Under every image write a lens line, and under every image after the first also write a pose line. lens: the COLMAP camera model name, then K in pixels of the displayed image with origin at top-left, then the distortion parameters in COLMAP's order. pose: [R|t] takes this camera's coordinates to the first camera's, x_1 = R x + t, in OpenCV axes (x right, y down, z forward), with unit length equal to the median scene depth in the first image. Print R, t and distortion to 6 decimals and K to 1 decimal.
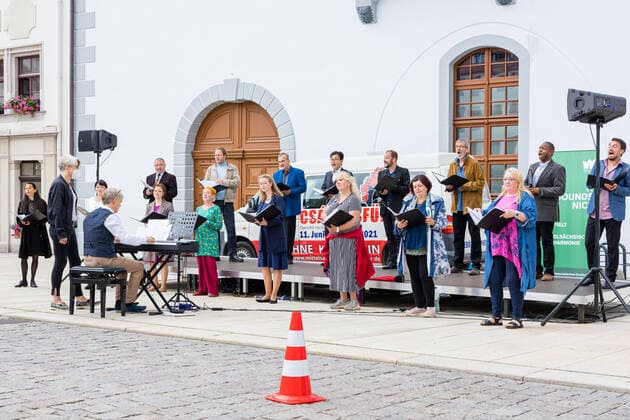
lens RADIAL K [[968.4, 0, 347.6], [0, 968.4, 226.7], [0, 0, 1]] dist [-0.002001, 0.000000]
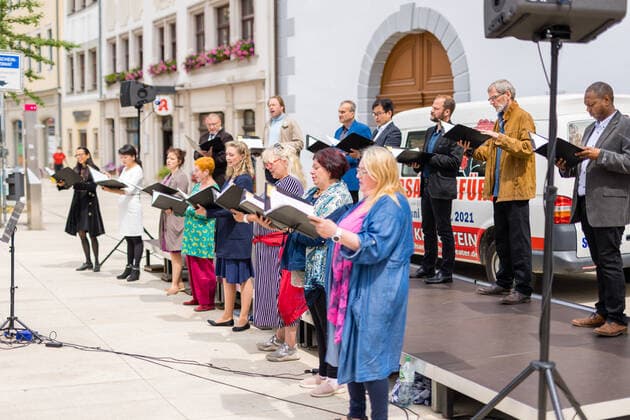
lens RADIAL K [[968.4, 0, 317.8], [0, 968.4, 207.4], [0, 0, 1]] dist [-0.002001, 0.000000]
pose [[0.887975, 0.022944, -0.459318, 0.224072], [-0.001605, 0.998903, 0.046796, -0.028558], [0.459888, -0.040816, 0.887038, 0.317909]]
